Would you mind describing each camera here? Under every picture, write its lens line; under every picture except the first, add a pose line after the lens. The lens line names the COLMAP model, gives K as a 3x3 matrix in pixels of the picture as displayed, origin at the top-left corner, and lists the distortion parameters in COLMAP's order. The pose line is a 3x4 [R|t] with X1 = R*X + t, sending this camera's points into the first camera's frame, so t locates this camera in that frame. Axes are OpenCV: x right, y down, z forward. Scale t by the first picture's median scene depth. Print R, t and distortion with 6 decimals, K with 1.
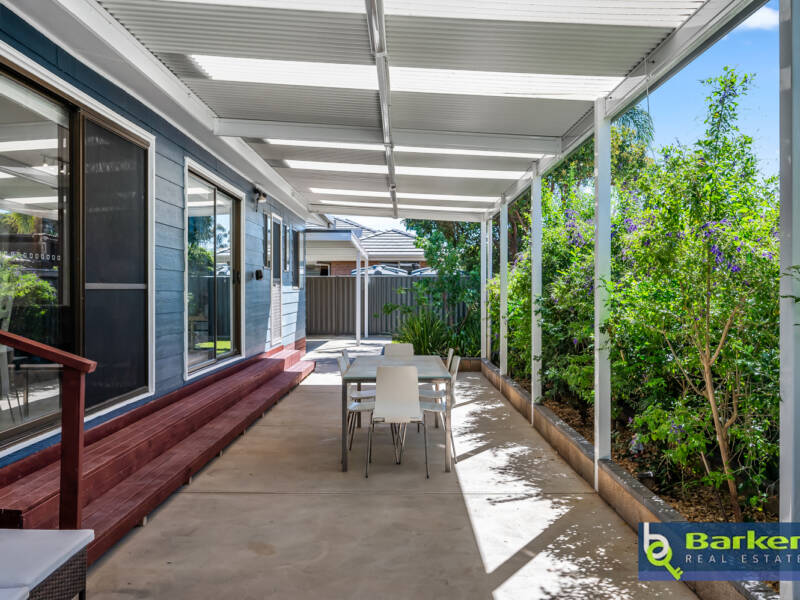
lens RADIAL K [[696.0, 0, 401.2], [0, 696.0, 289.1], [0, 0, 1]] dist [0.001172, -0.003592]
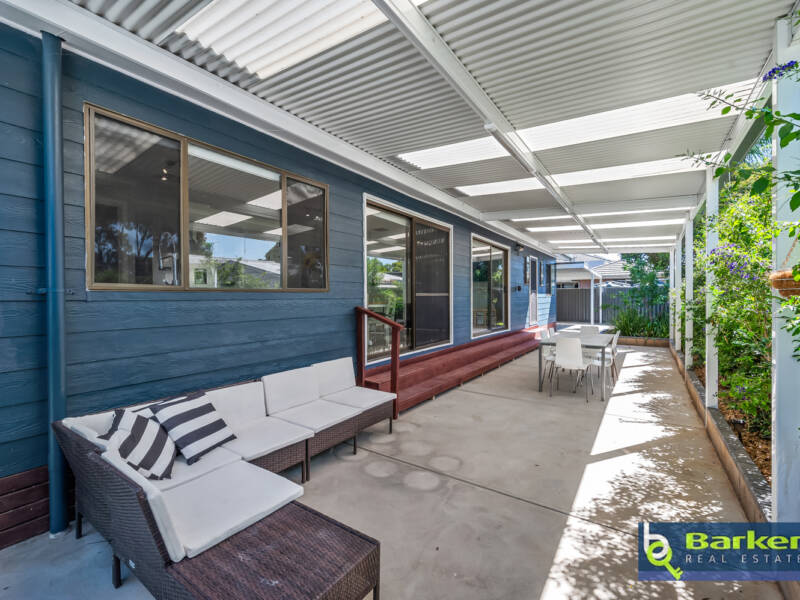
lens RADIAL K [[357.1, 0, 400.0], [0, 357.1, 300.0], [0, 0, 1]] dist [-0.001205, -0.001012]
pose [[0.822588, 0.001857, -0.568635, 0.146701], [0.004301, 0.999946, 0.009488, 0.002027], [0.568622, -0.010250, 0.822535, -0.010847]]
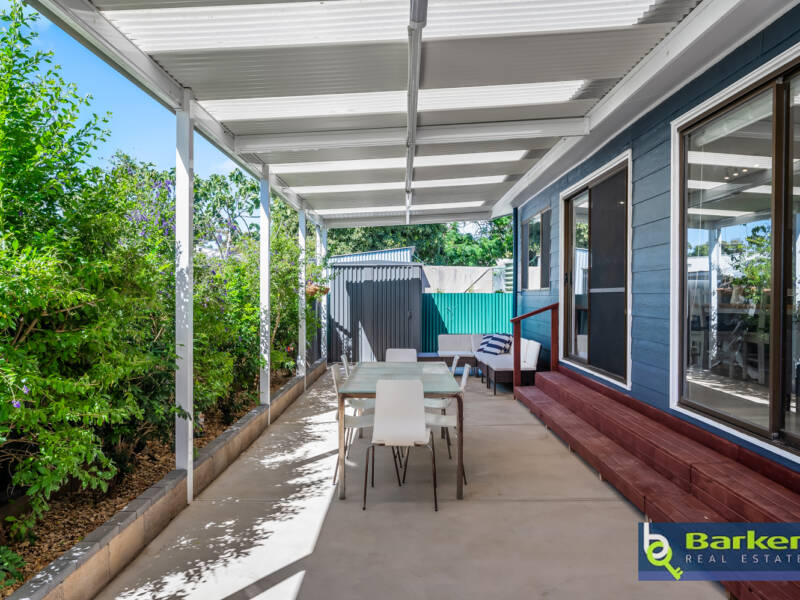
lens RADIAL K [[582.4, 0, 426.1], [0, 582.4, 299.6], [0, 0, 1]] dist [0.000867, -0.003502]
pose [[-0.999177, 0.000628, -0.040556, -0.007981], [0.000127, 0.999924, 0.012346, 0.000533], [0.040561, 0.012331, -0.999101, 1.933278]]
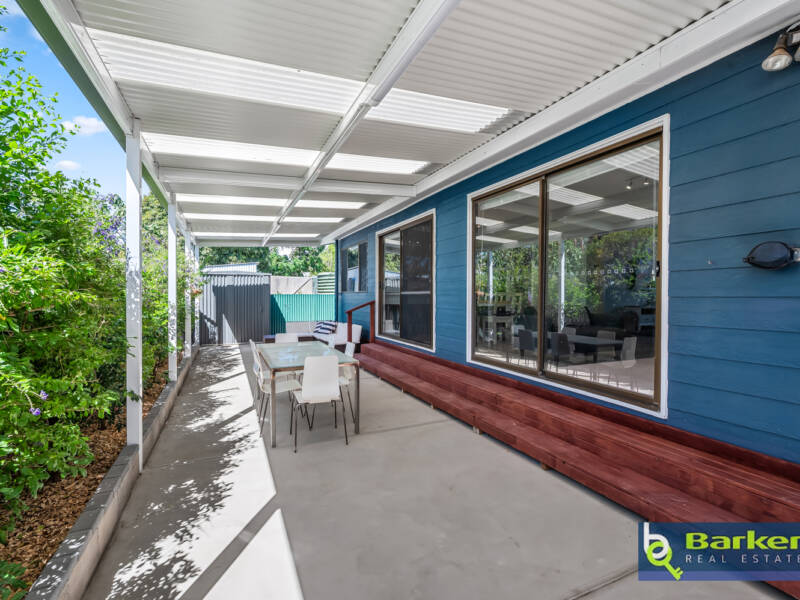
lens RADIAL K [[361.7, 0, 400.0], [0, 361.7, 300.0], [0, 0, 1]] dist [-0.000723, 0.000083]
pose [[-0.901330, 0.005278, -0.433100, 0.130429], [-0.002120, 0.999860, 0.016596, 0.000602], [0.433127, 0.015877, -0.901193, 1.846756]]
